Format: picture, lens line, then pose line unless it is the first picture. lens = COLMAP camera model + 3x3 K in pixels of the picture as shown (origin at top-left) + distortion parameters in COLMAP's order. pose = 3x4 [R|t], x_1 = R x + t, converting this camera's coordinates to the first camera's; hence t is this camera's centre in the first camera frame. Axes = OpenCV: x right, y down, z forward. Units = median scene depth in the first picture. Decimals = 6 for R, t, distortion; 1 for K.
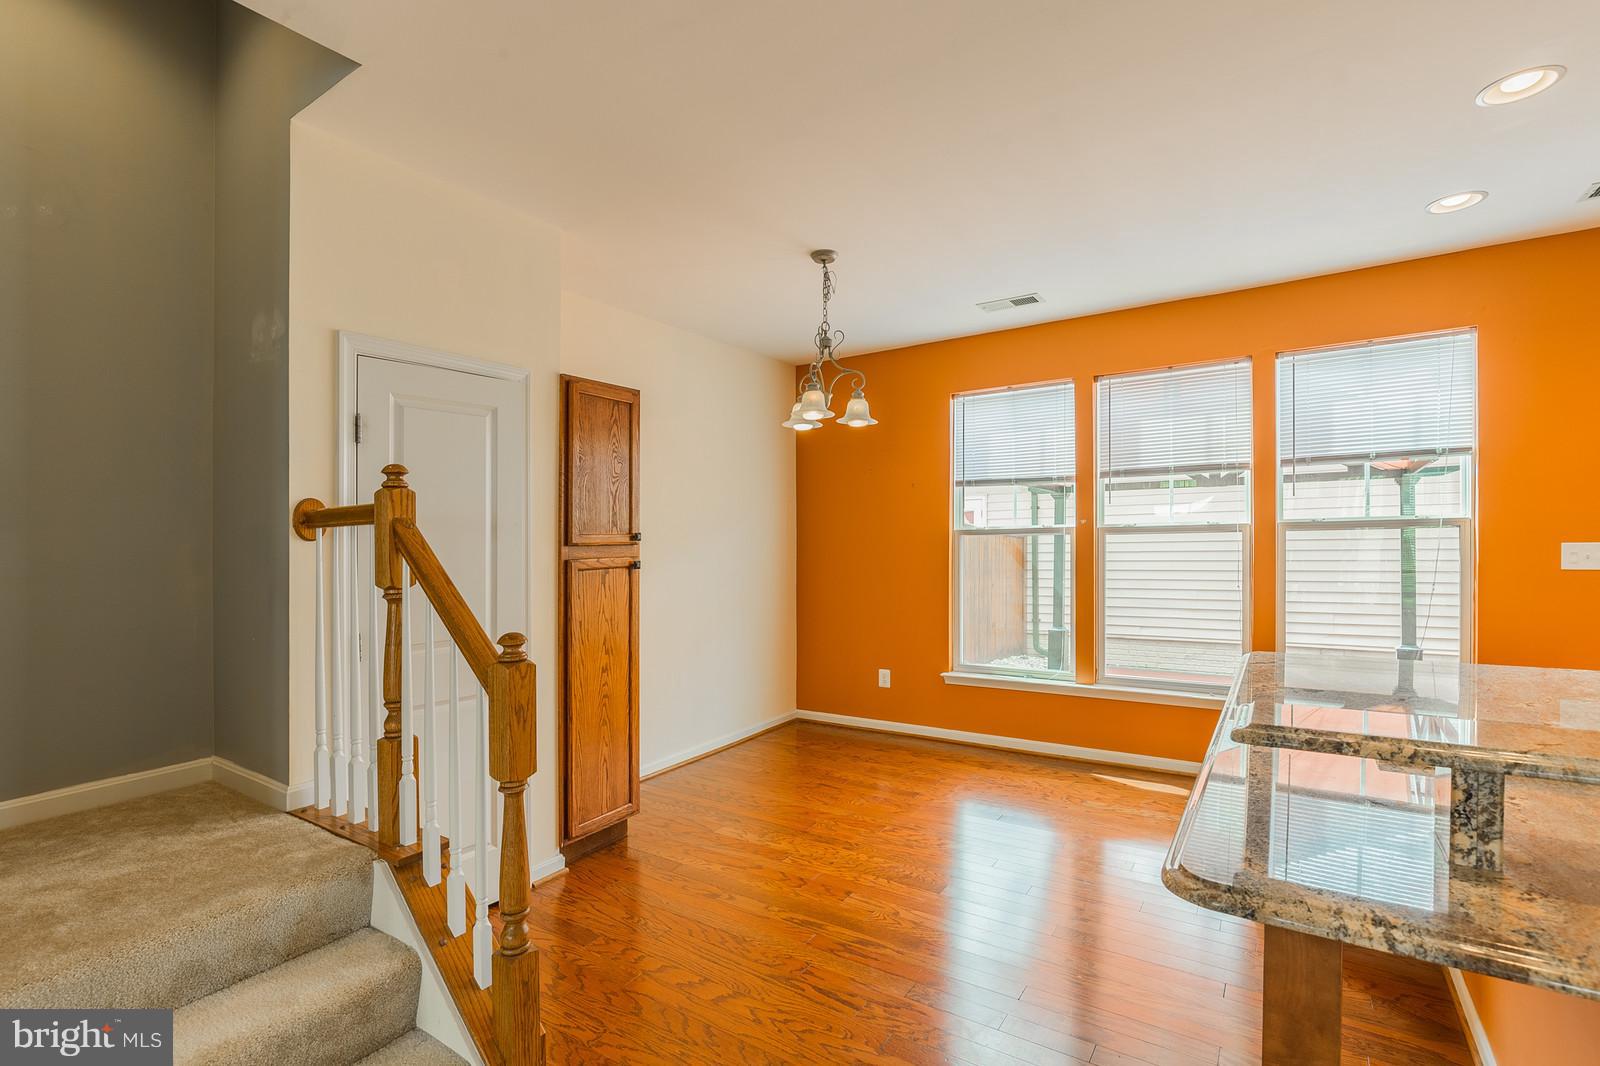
lens RADIAL K [[736.2, 0, 794.1], [0, 736.2, 536.0], [0, 0, 1]] dist [-0.012421, 0.000133]
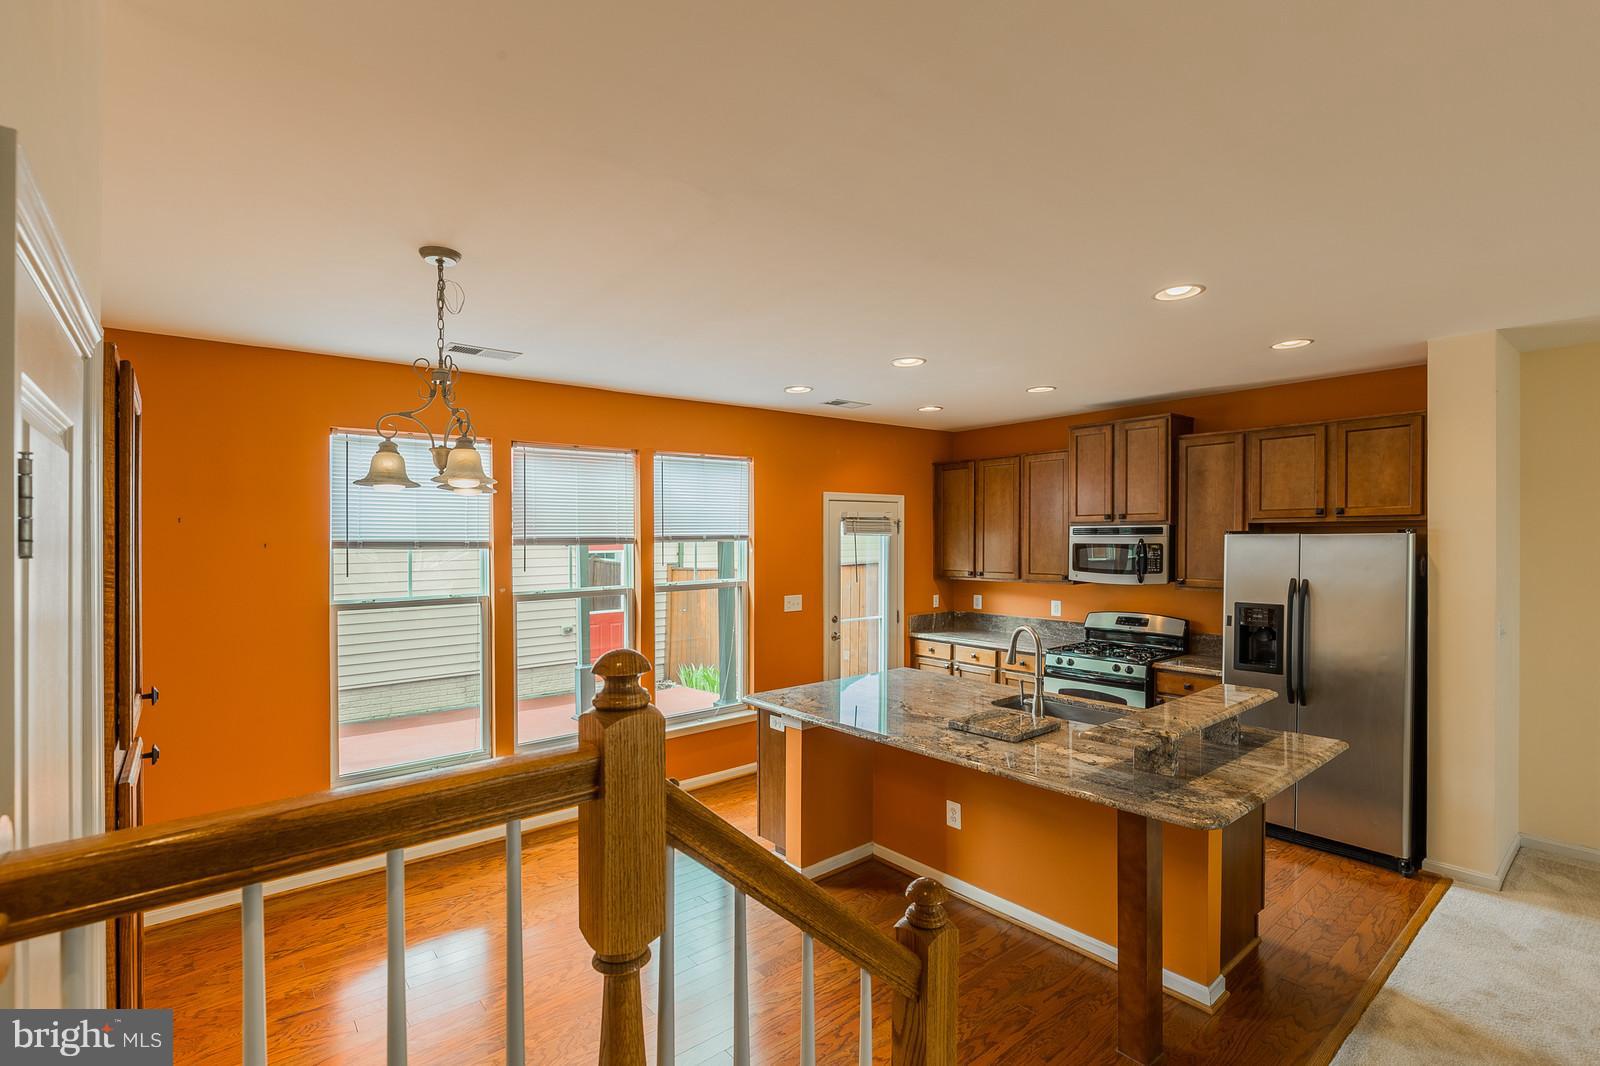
lens RADIAL K [[736.2, 0, 799.1], [0, 736.2, 544.1], [0, 0, 1]] dist [-0.012421, 0.000133]
pose [[0.301950, 0.008122, 0.953289, -0.432610], [0.002431, 0.999954, -0.009289, -0.075480], [-0.953321, 0.005123, 0.301917, 0.362812]]
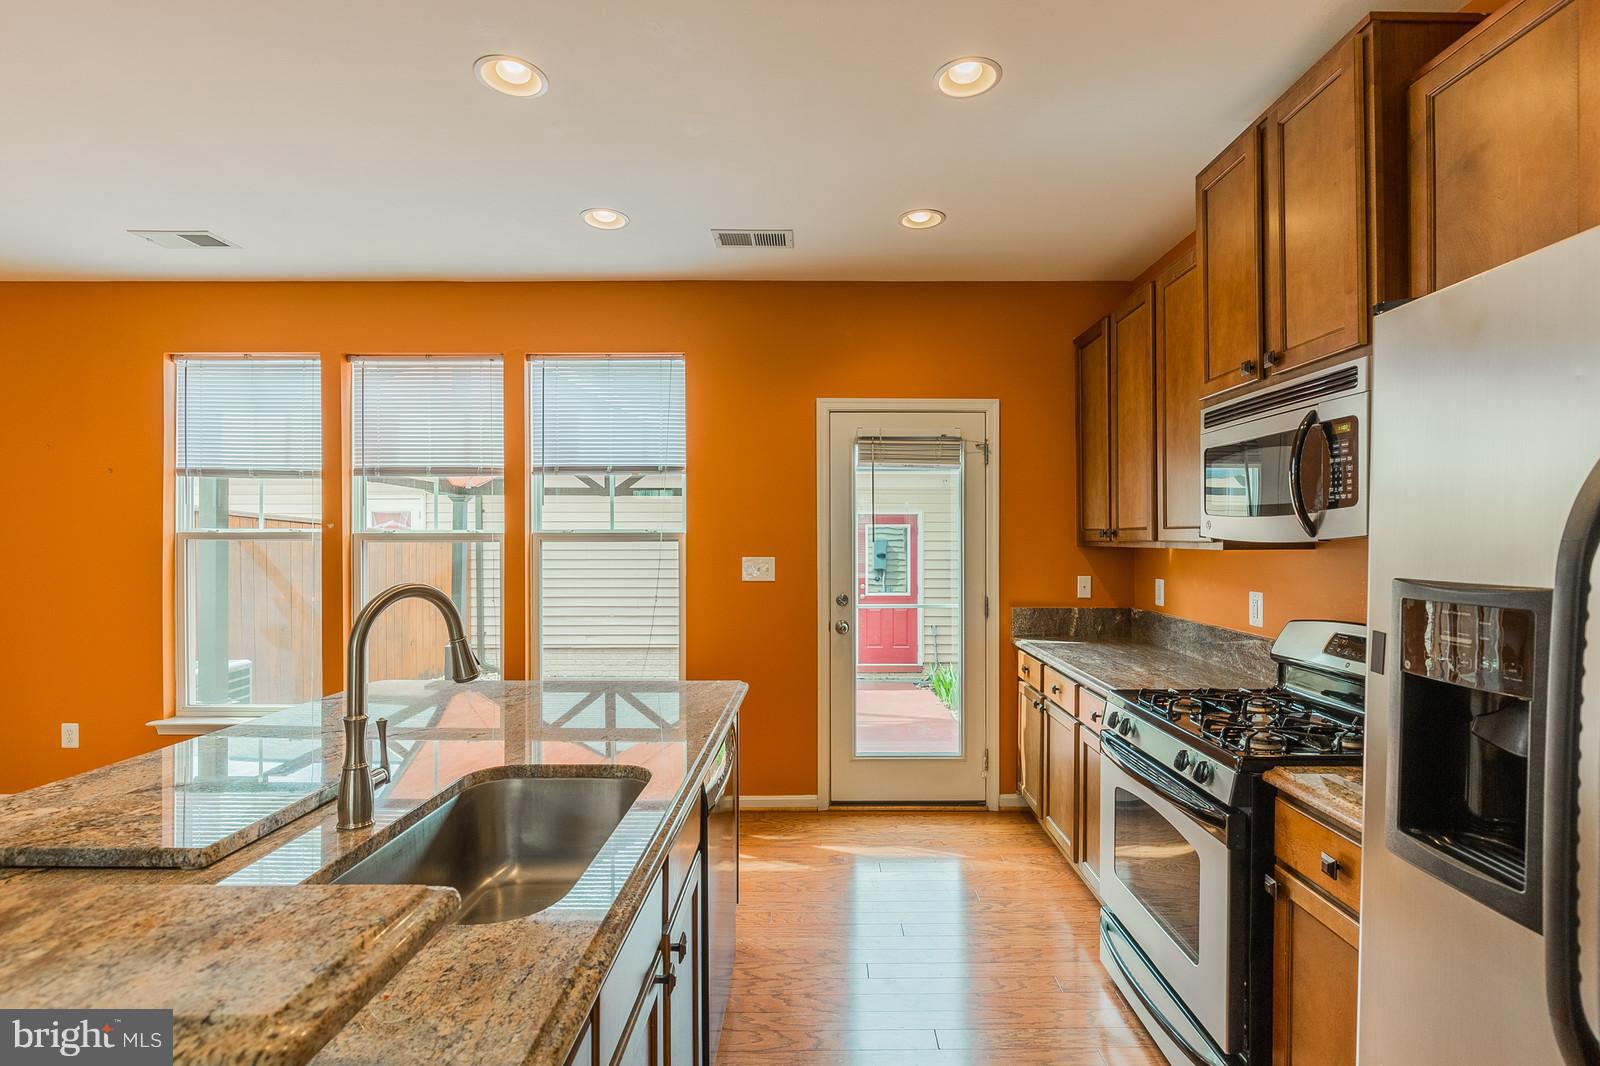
lens RADIAL K [[736.2, 0, 833.5], [0, 736.2, 537.4], [0, 0, 1]] dist [-0.012421, 0.000133]
pose [[0.828542, 0.021893, 0.559499, 0.430983], [-0.019403, 0.999758, -0.010387, -0.009993], [-0.559591, -0.002250, 0.828766, -0.010881]]
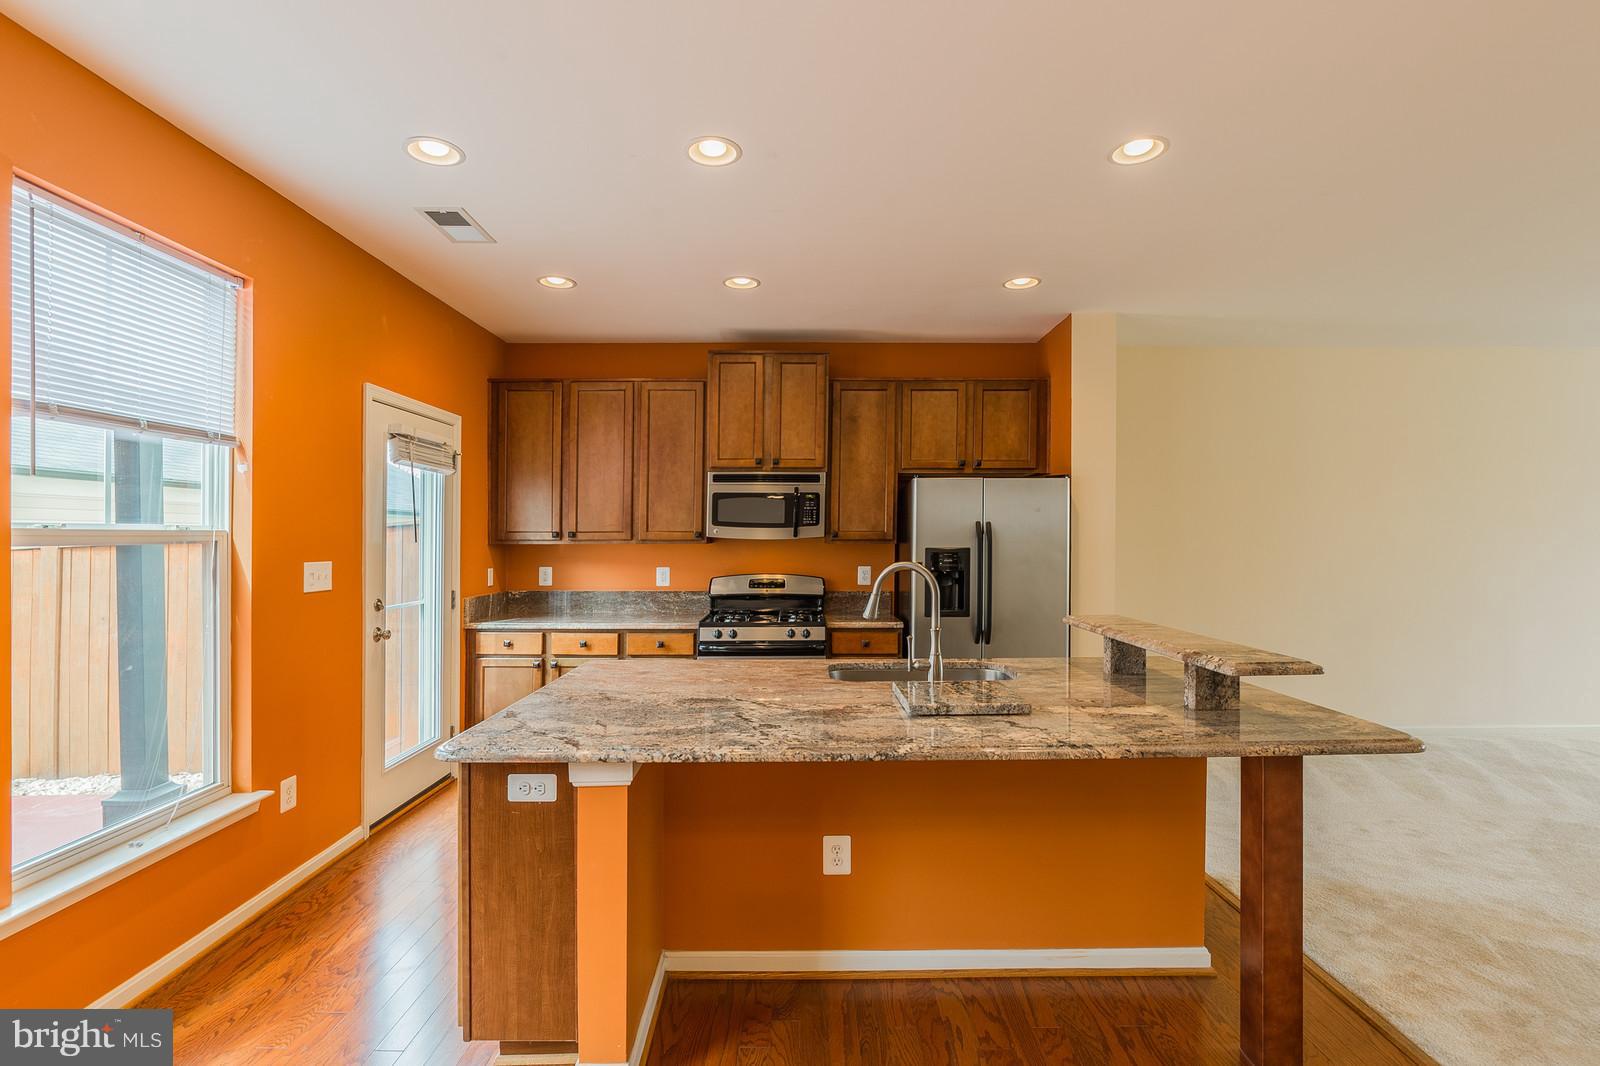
lens RADIAL K [[736.2, 0, 803.2], [0, 736.2, 552.0], [0, 0, 1]] dist [-0.012421, 0.000133]
pose [[-0.546102, 0.005671, 0.837699, -0.014960], [0.010476, 0.999945, 0.000060, 0.001593], [-0.837653, 0.008808, -0.546131, 0.776374]]
